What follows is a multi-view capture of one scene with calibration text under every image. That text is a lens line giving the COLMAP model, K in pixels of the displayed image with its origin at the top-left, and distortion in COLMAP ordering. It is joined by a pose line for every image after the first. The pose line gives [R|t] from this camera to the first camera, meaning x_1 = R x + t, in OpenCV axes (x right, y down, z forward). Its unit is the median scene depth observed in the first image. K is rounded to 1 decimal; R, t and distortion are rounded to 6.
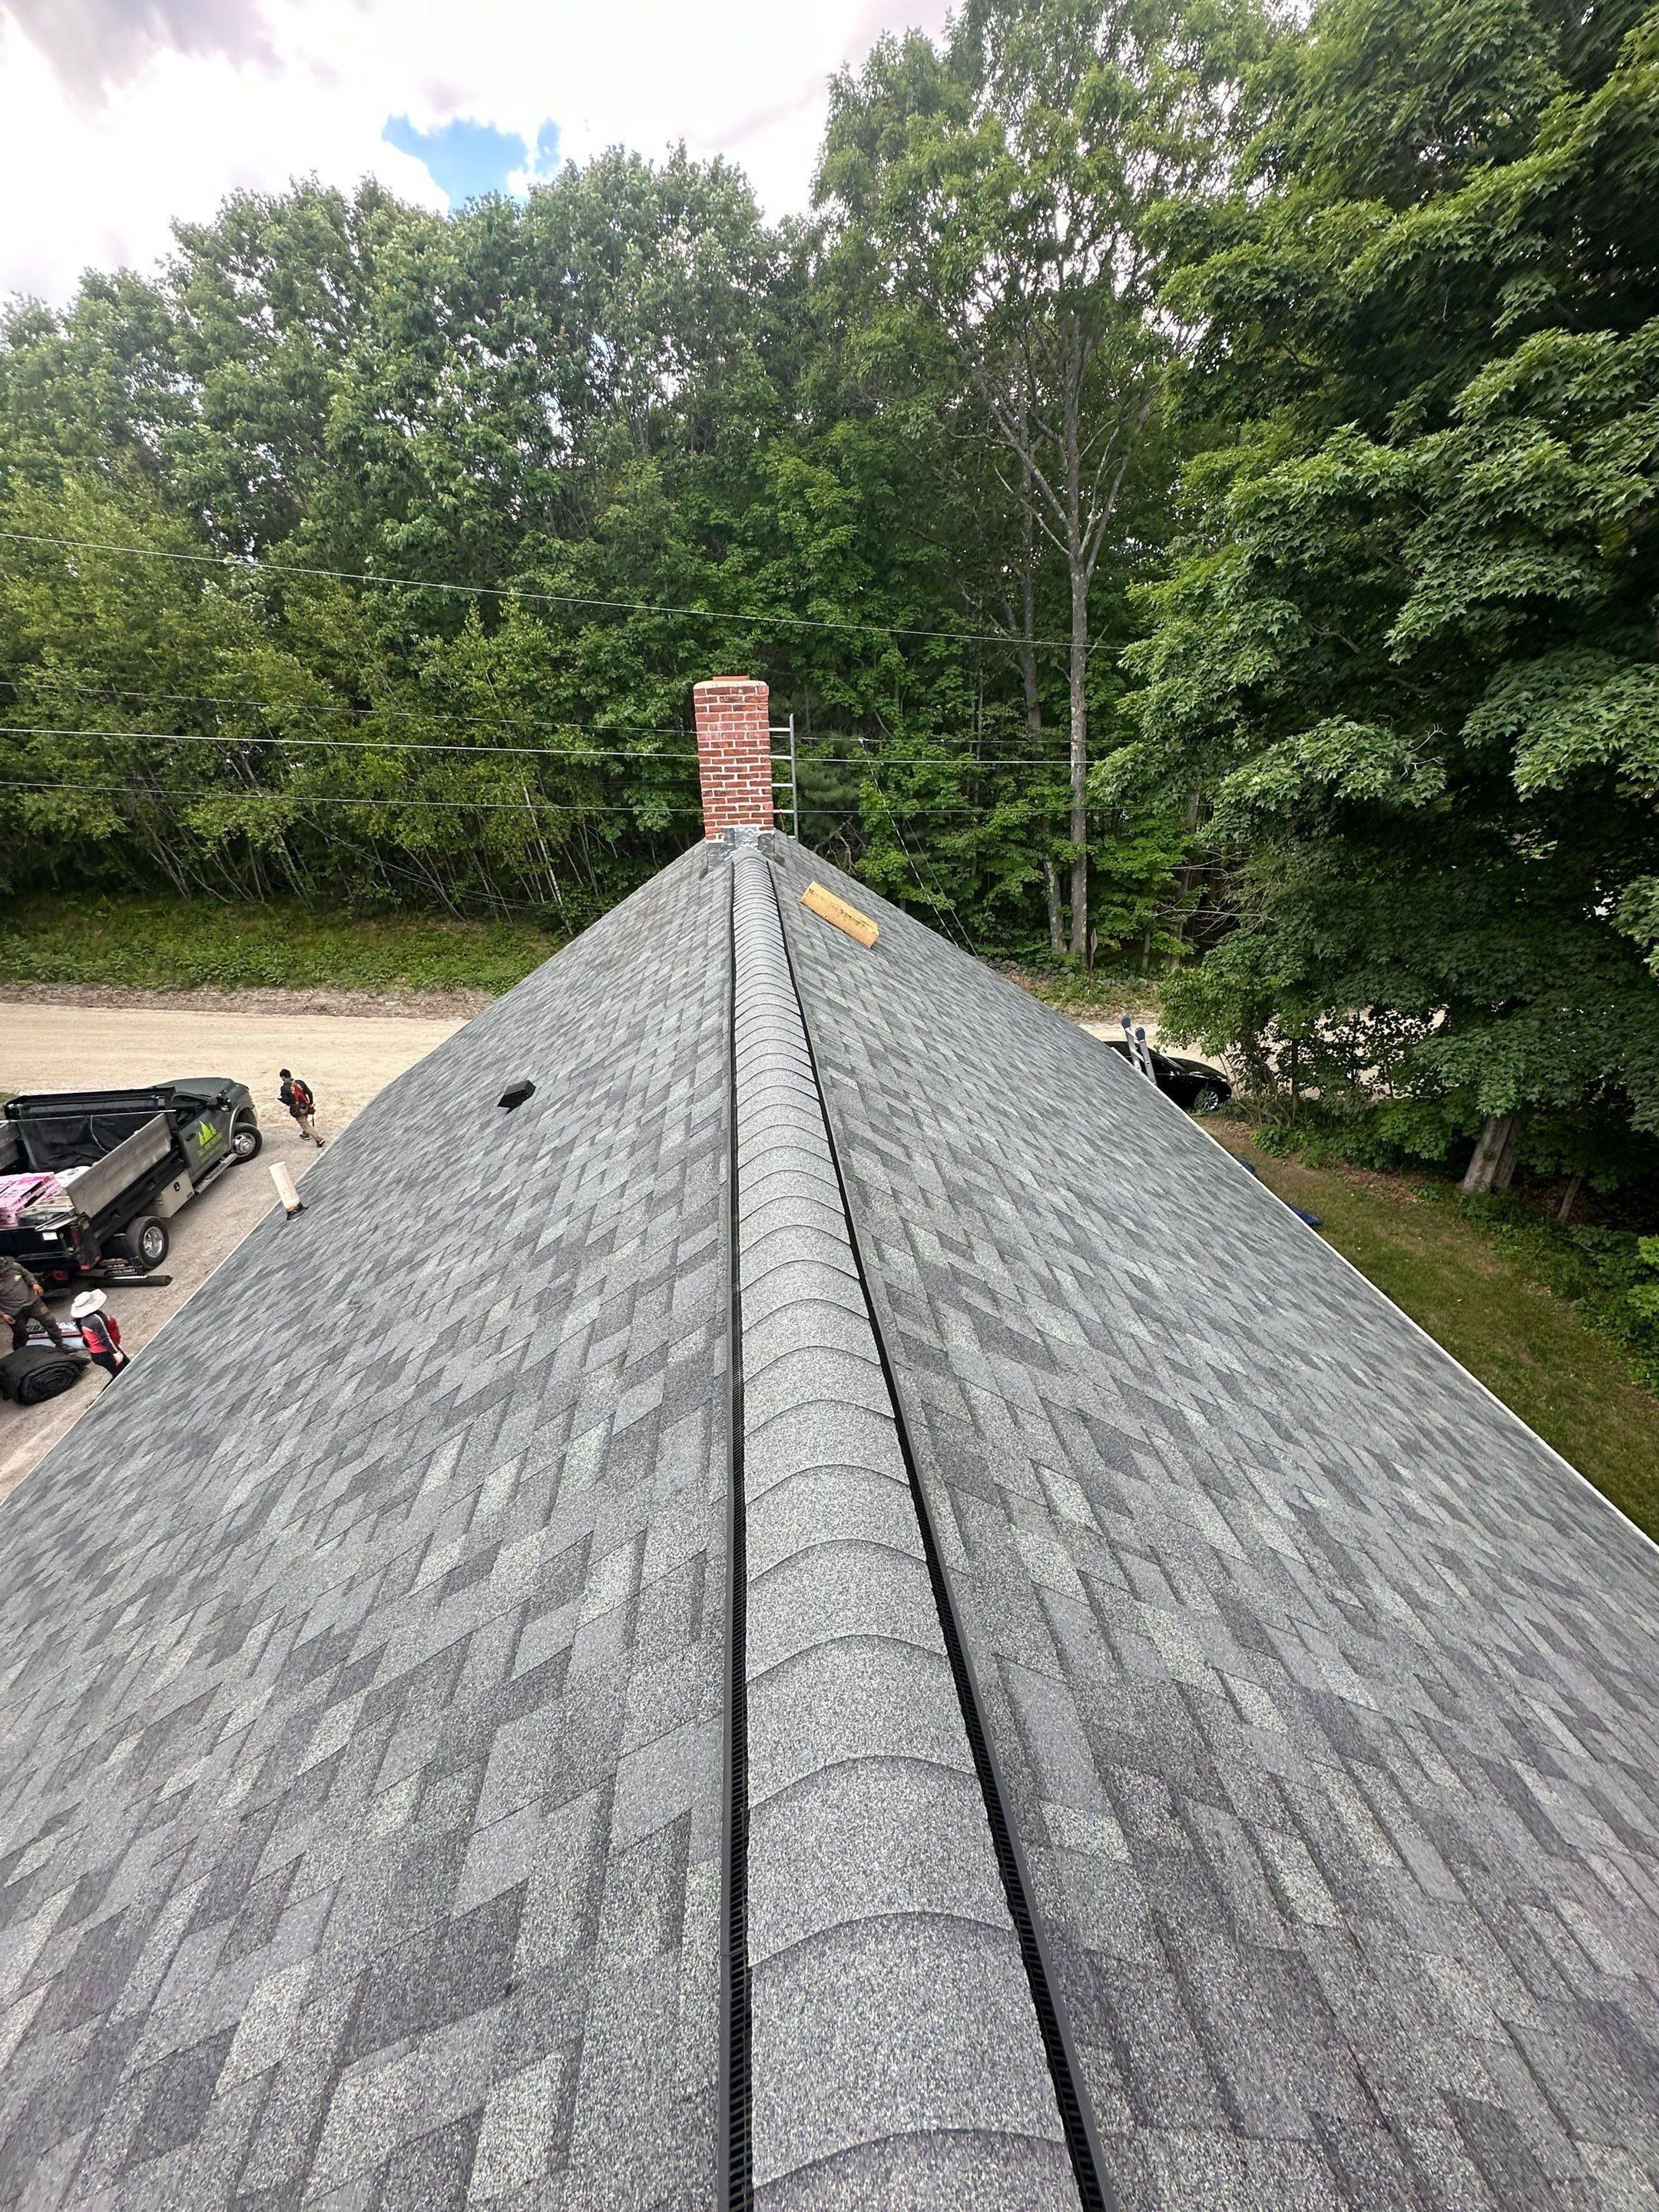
lens RADIAL K [[879.3, 0, 833.1], [0, 879.3, 1108.4], [0, 0, 1]] dist [-0.005257, 0.000611]
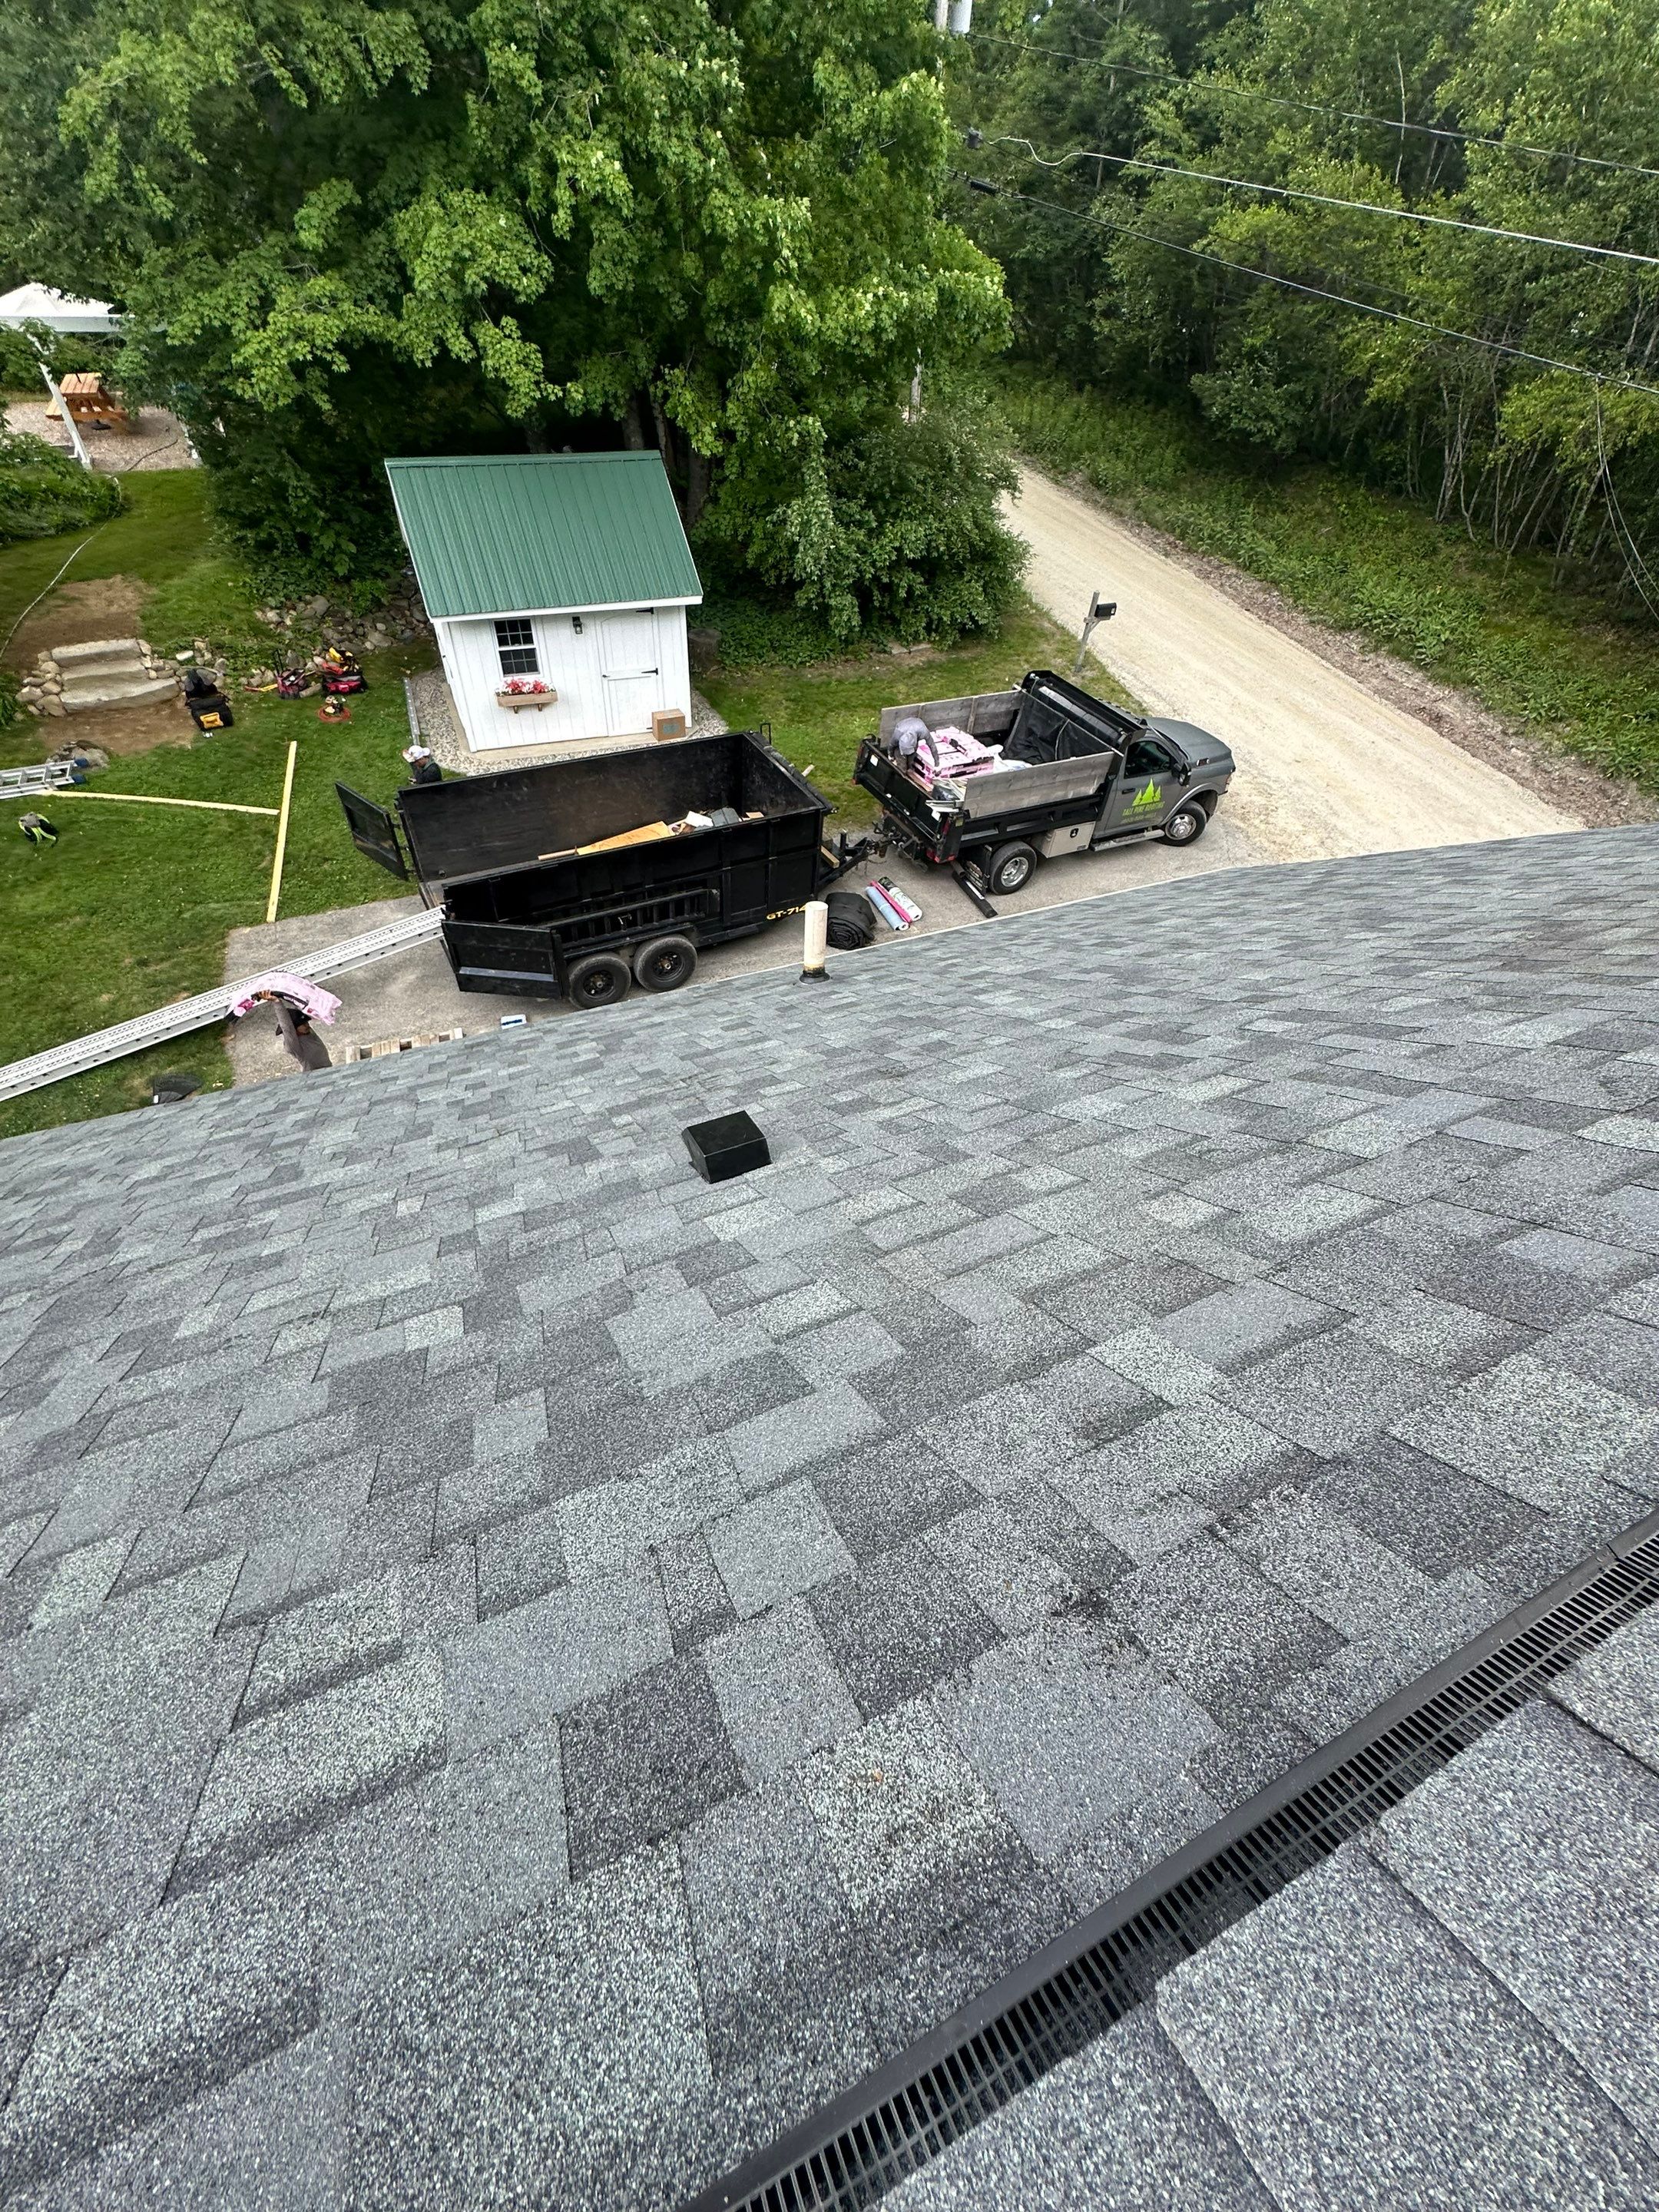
lens RADIAL K [[899.6, 0, 829.5], [0, 899.6, 1106.0], [0, 0, 1]] dist [-0.008551, 0.000099]
pose [[0.321702, 0.698882, -0.638805, -0.037916], [-0.456058, 0.705624, 0.542315, -0.101546], [0.829771, 0.116869, 0.545731, 0.318382]]
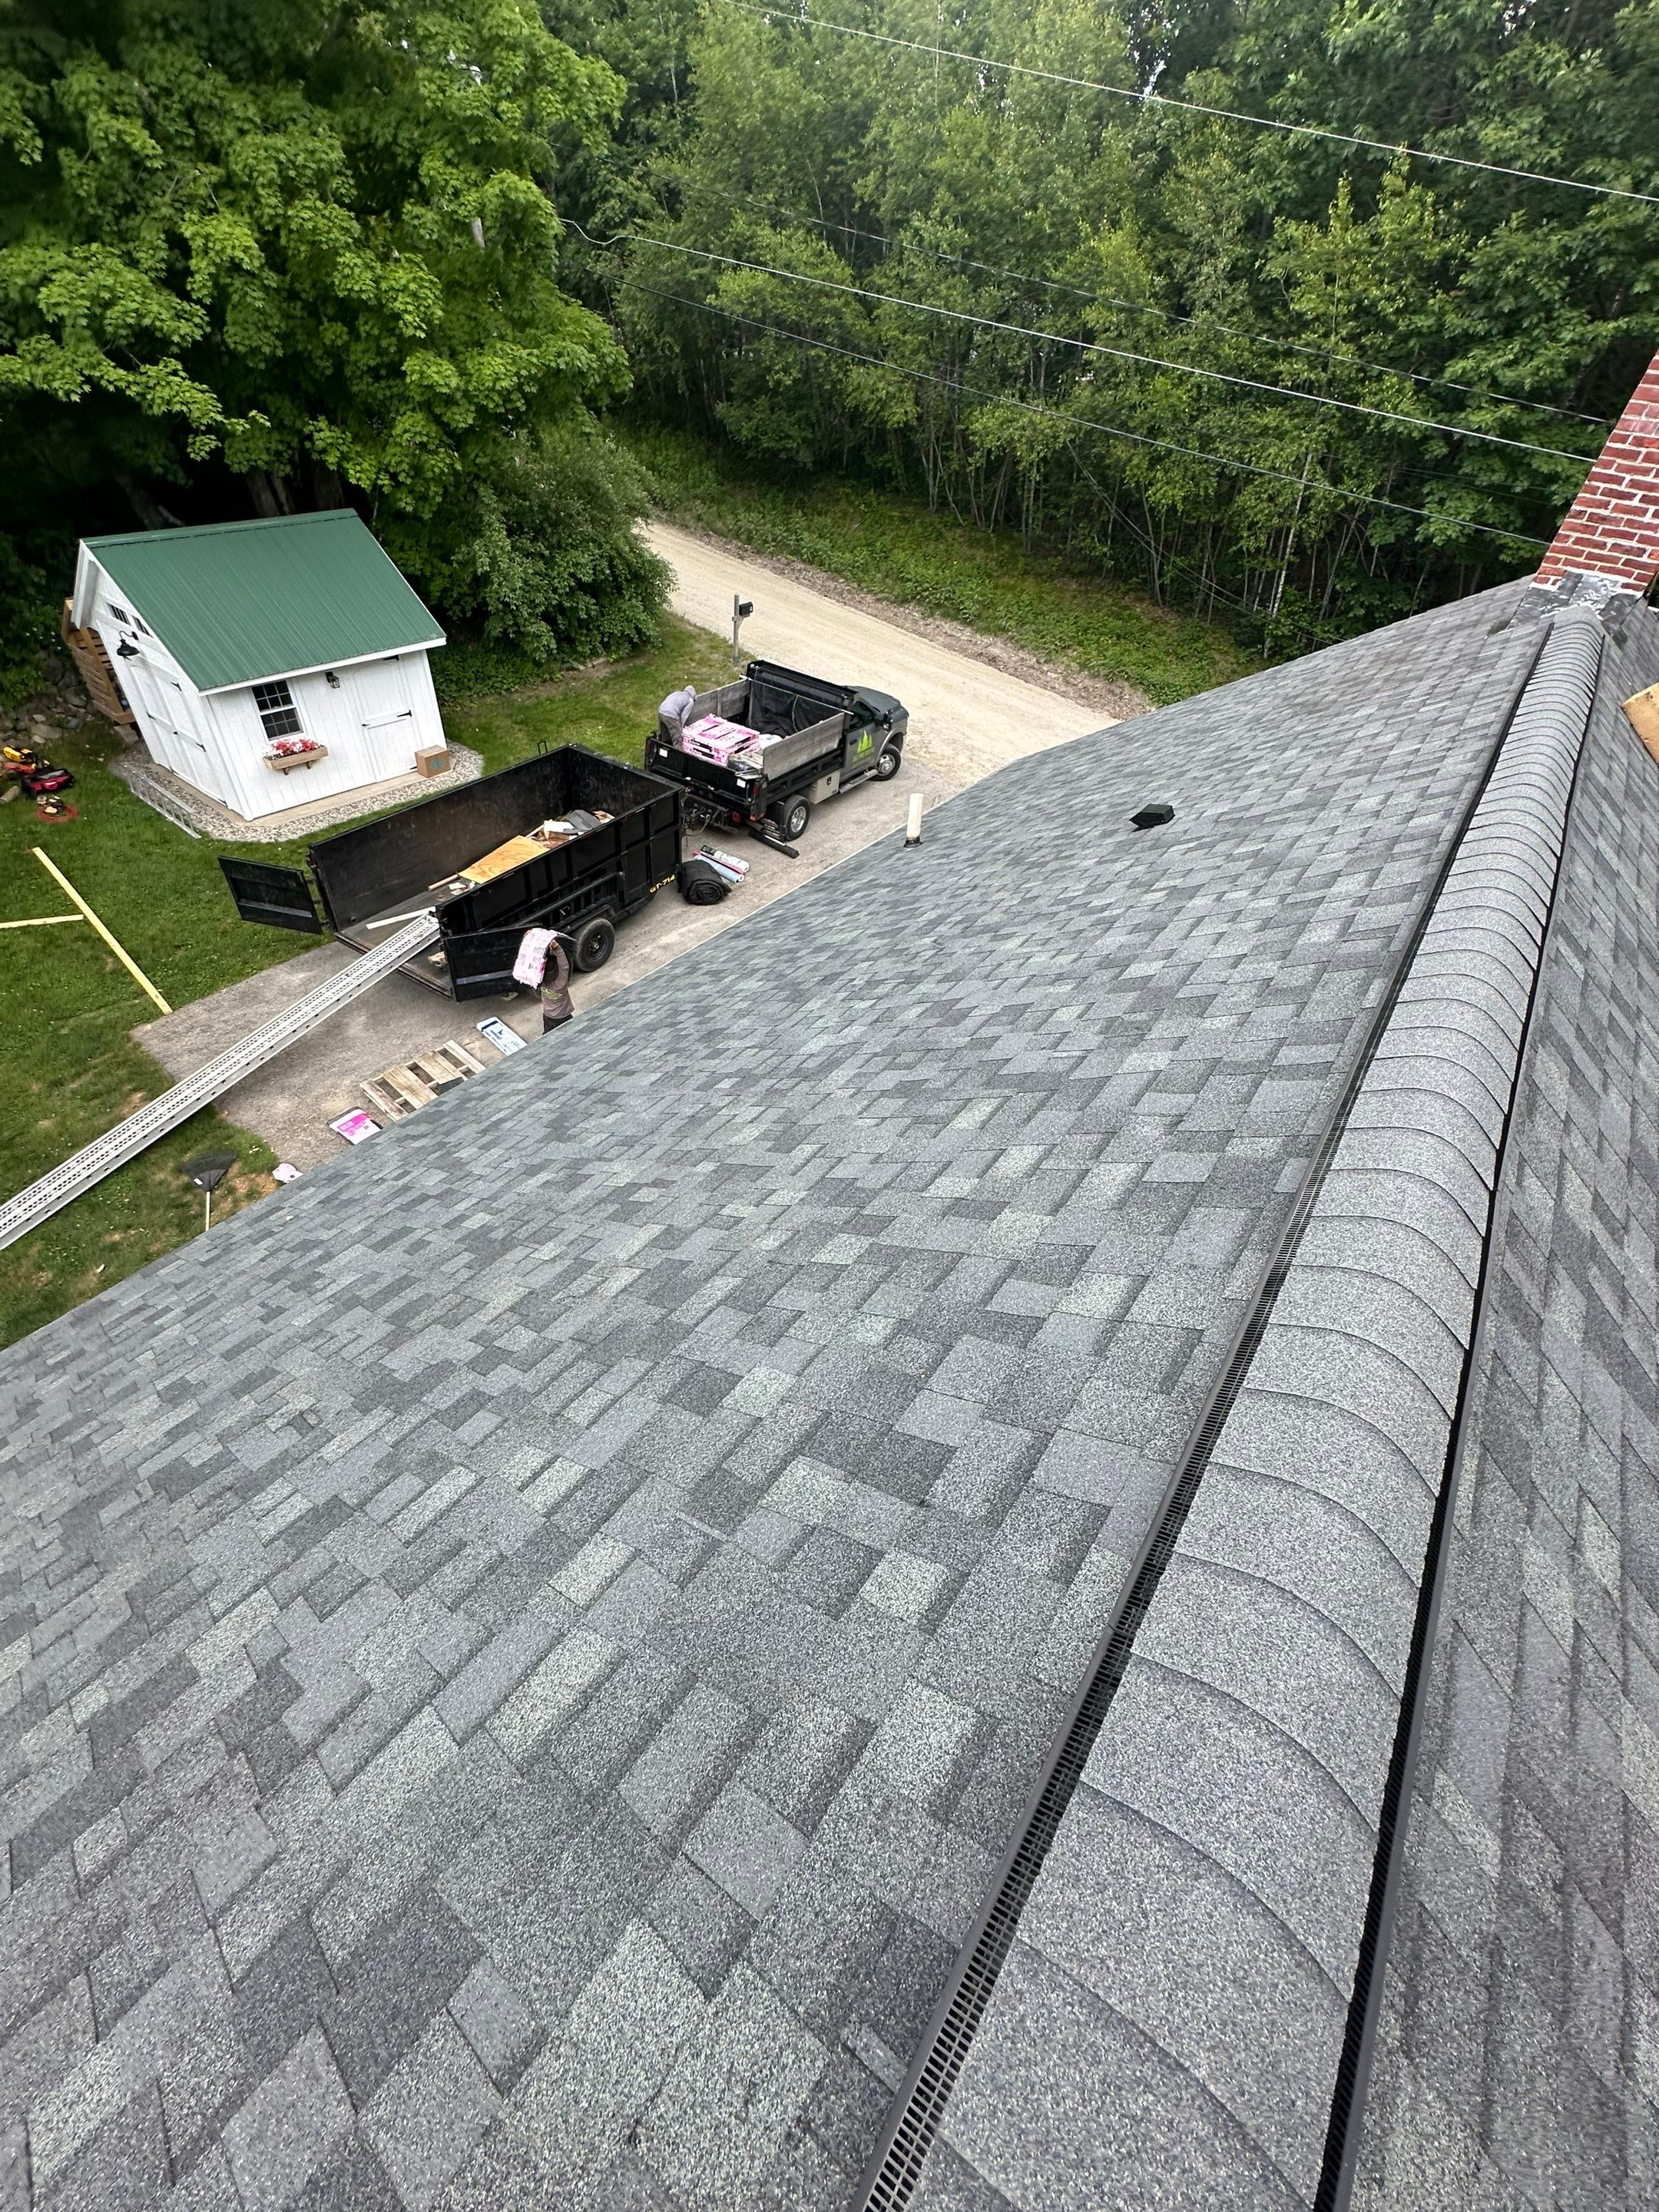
lens RADIAL K [[879.3, 0, 833.1], [0, 879.3, 1108.4], [0, 0, 1]] dist [-0.005257, 0.000611]
pose [[0.737903, 0.520184, -0.430010, -0.016748], [-0.371172, 0.844916, 0.385161, 0.005588], [0.563676, -0.124604, 0.816543, -0.004123]]
